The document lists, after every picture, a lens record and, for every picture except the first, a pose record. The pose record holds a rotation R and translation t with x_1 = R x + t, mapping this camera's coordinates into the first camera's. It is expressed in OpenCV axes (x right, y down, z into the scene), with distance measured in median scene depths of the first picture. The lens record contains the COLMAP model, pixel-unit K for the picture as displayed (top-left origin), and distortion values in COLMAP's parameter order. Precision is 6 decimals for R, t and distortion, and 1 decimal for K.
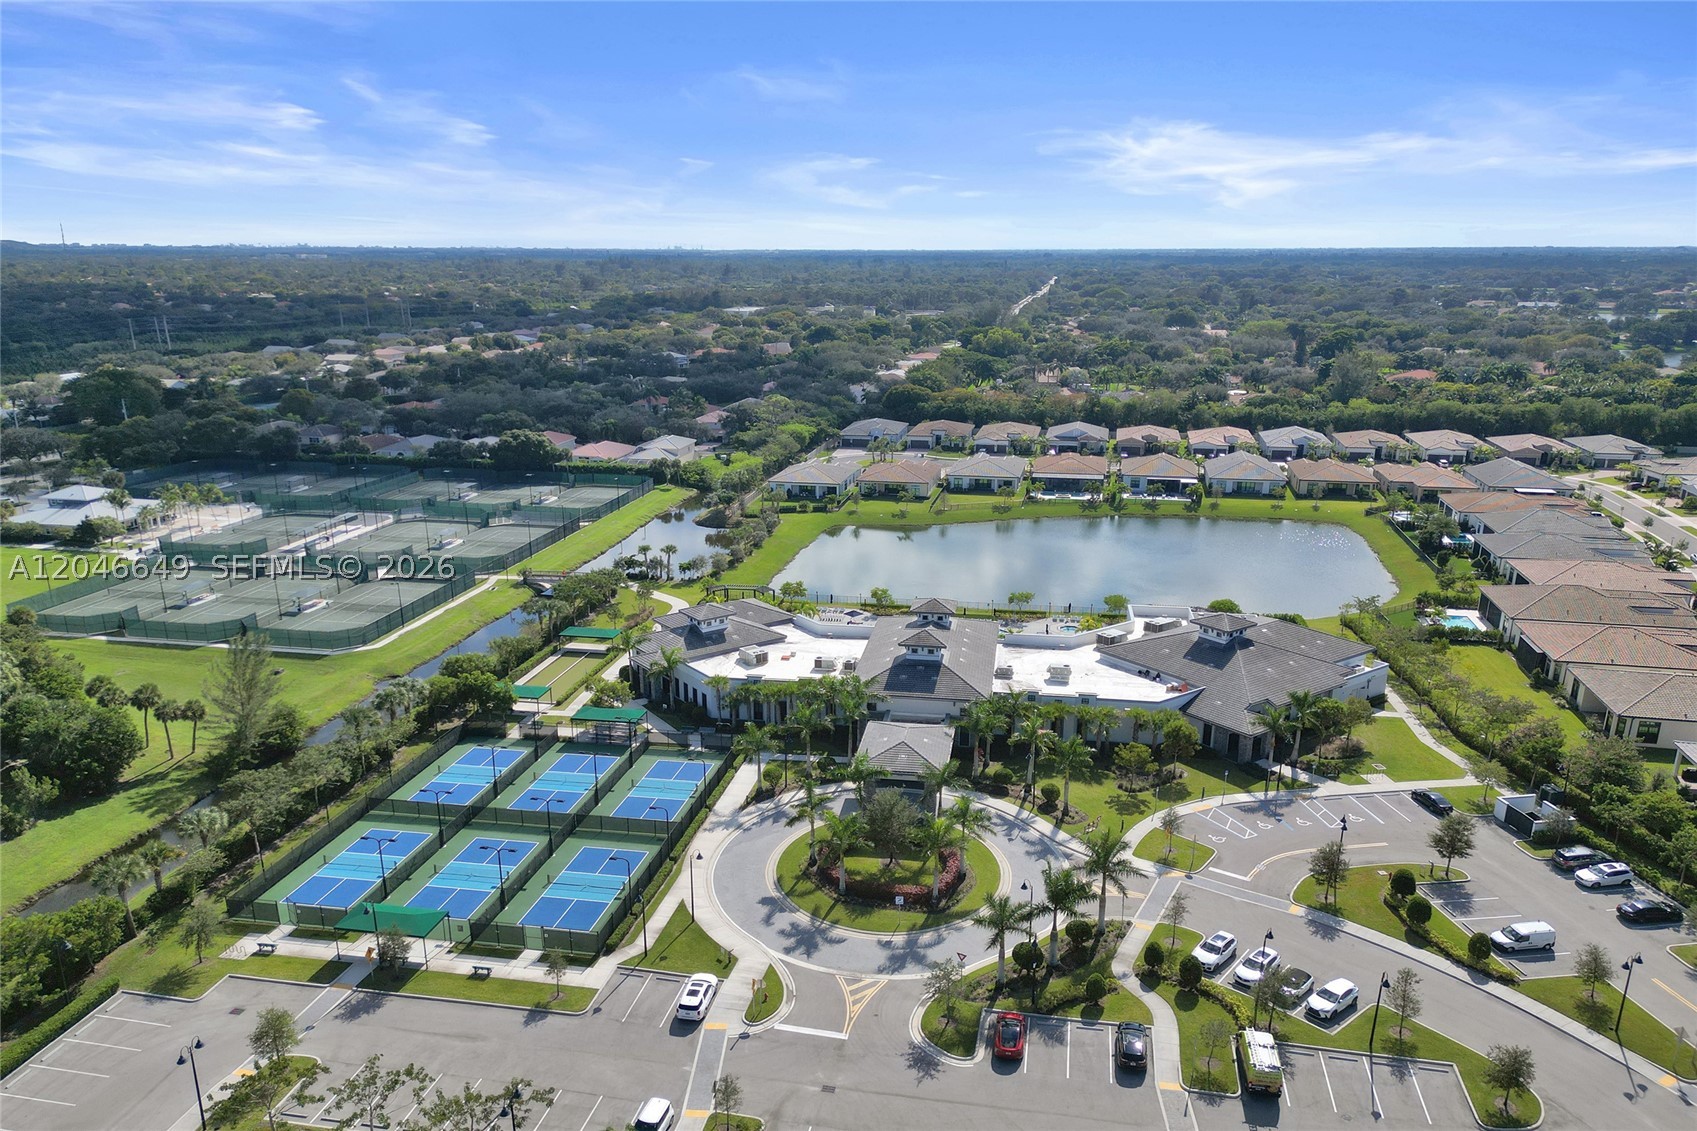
lens RADIAL K [[1239.7, 0, 851.8], [0, 1239.7, 609.8], [0, 0, 1]] dist [0.077799, -0.084719]
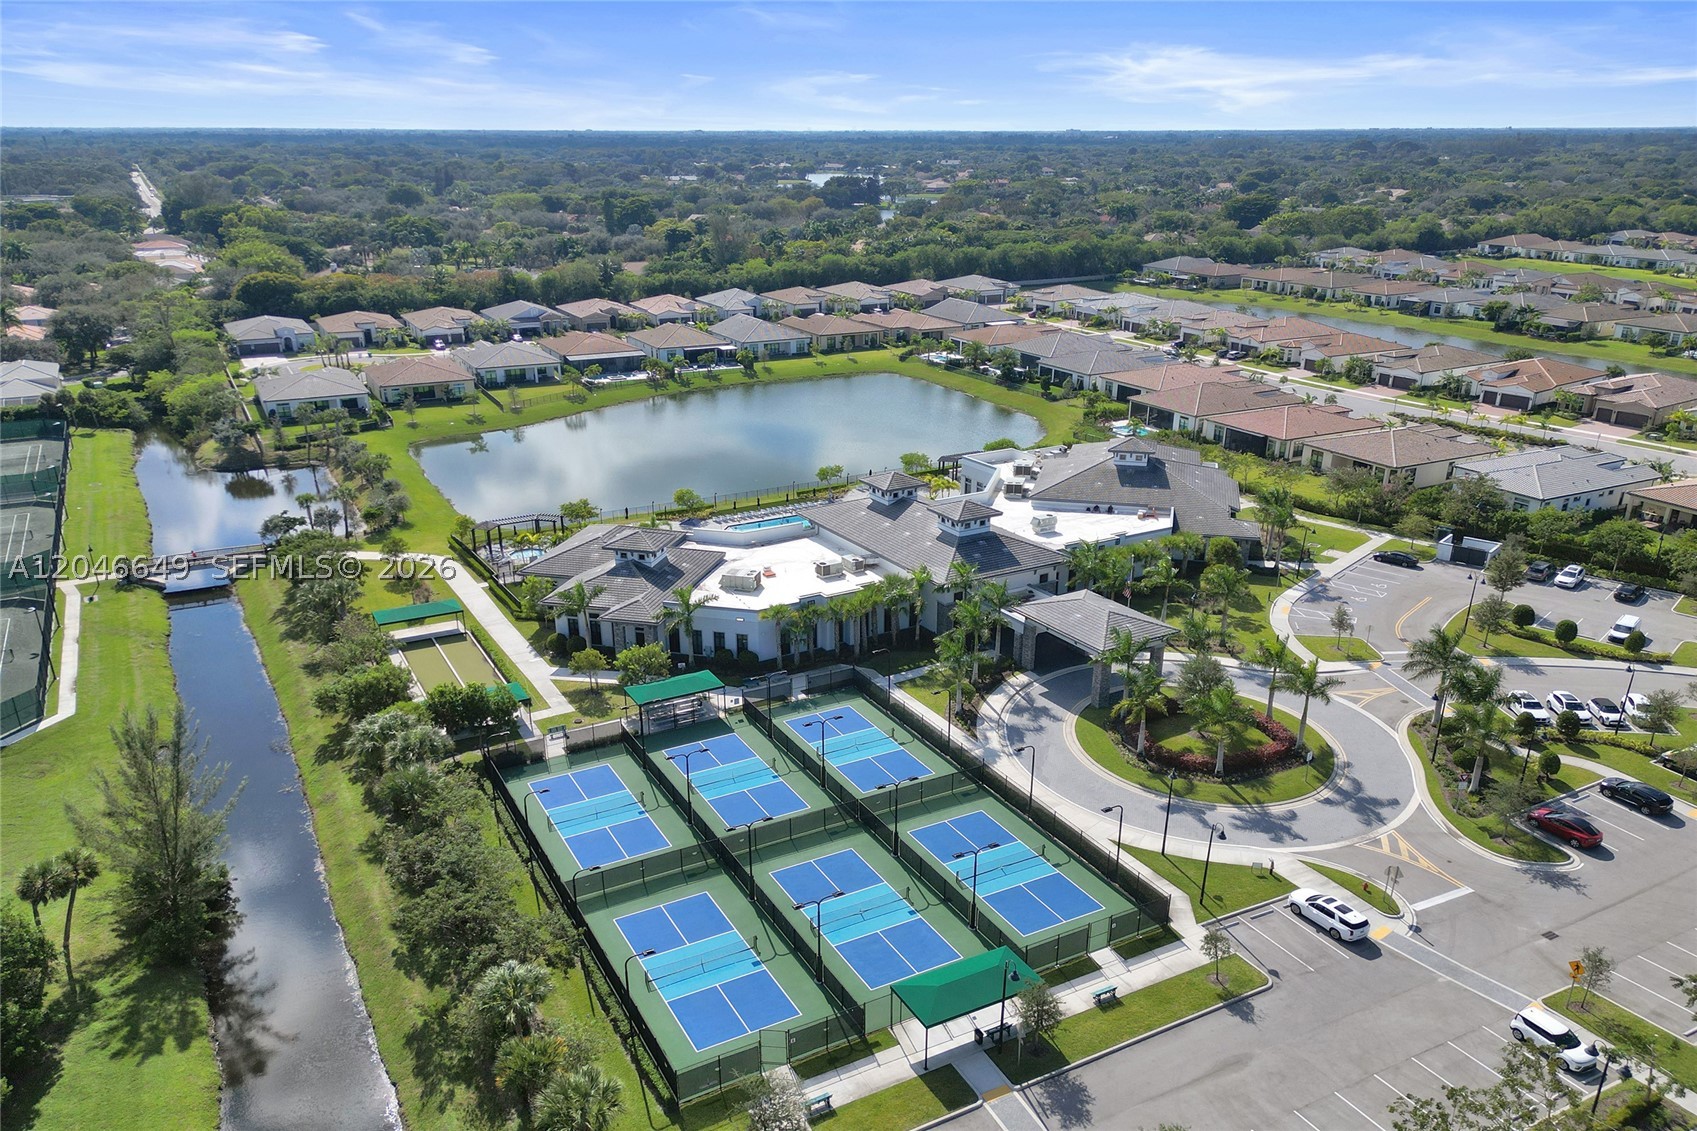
lens RADIAL K [[1278.8, 0, 848.5], [0, 1278.8, 565.5], [0, 0, 1]] dist [0.093415, -0.099485]
pose [[0.768213, -0.206114, 0.606107, -0.501615], [0.179683, 0.978118, 0.104882, -0.044126], [-0.614462, 0.028335, 0.788438, 0.286197]]
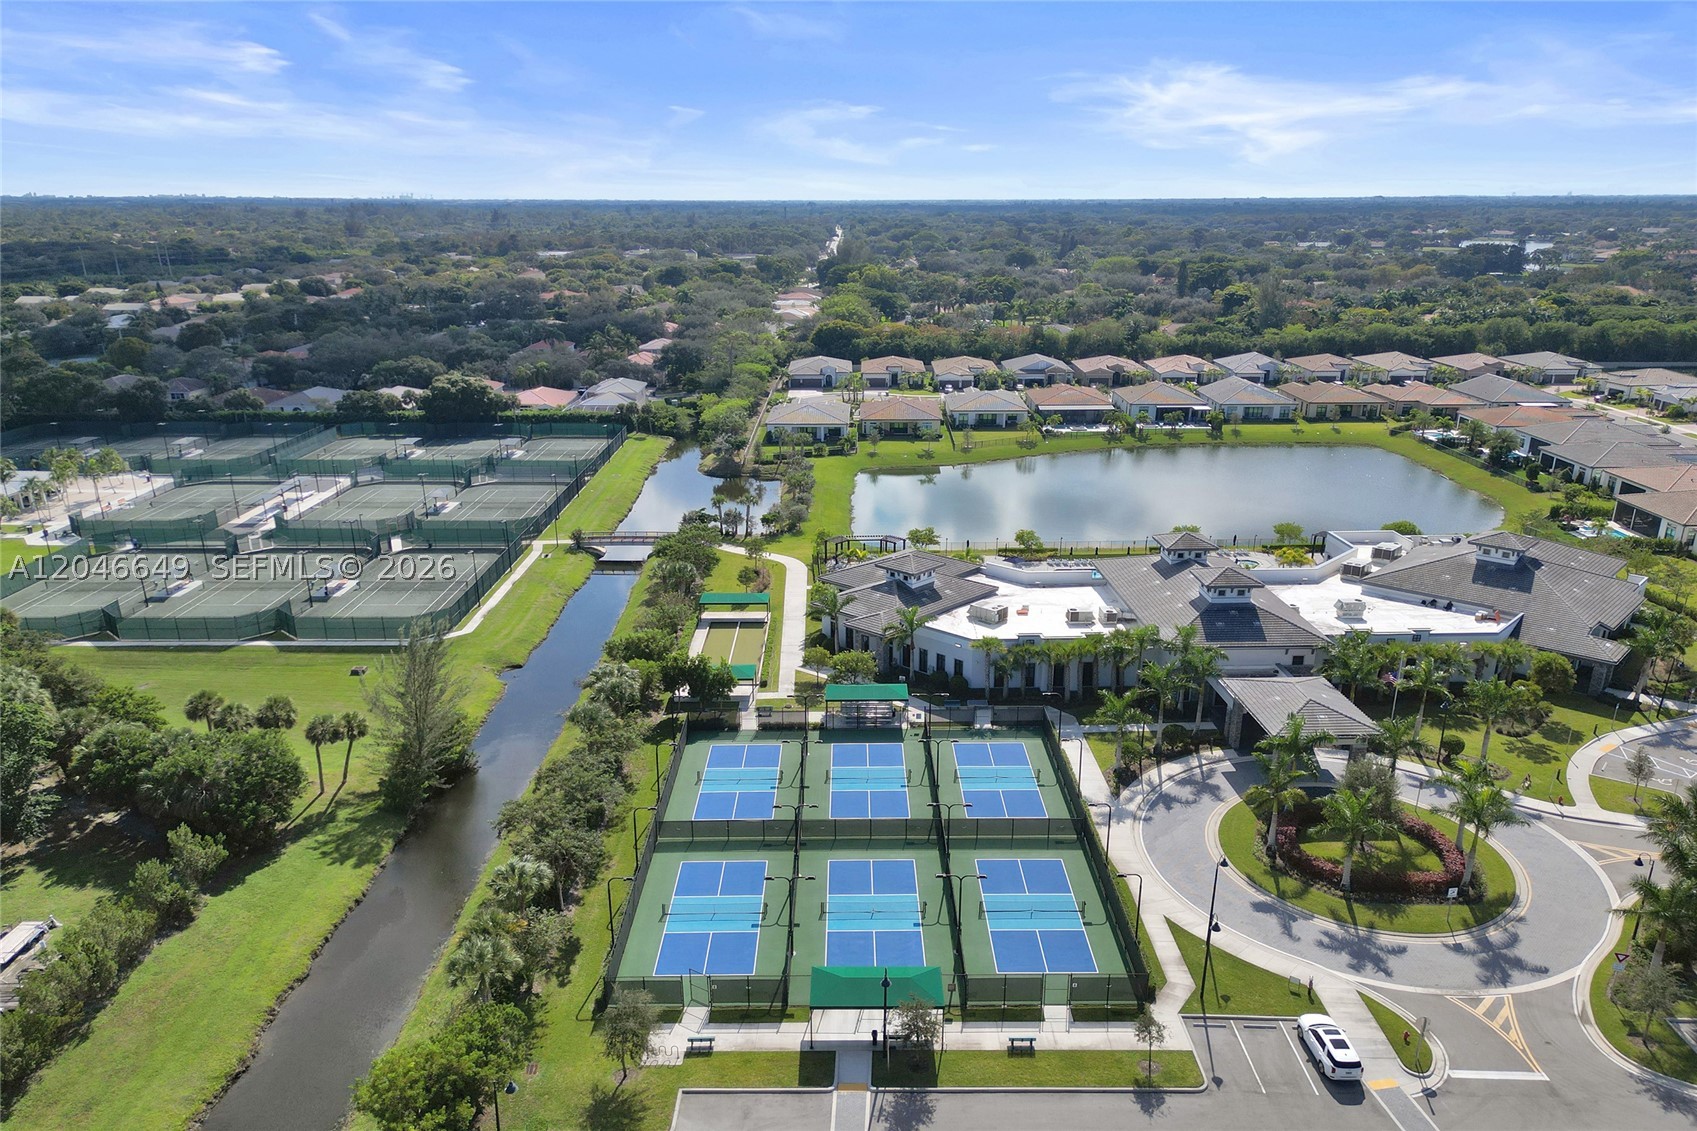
lens RADIAL K [[1239.7, 0, 851.8], [0, 1239.7, 609.8], [0, 0, 1]] dist [0.077799, -0.084719]
pose [[0.980483, -0.062623, 0.186363, -0.312442], [0.056084, 0.997618, 0.040160, -0.003500], [-0.188434, -0.028924, 0.981660, 0.176203]]
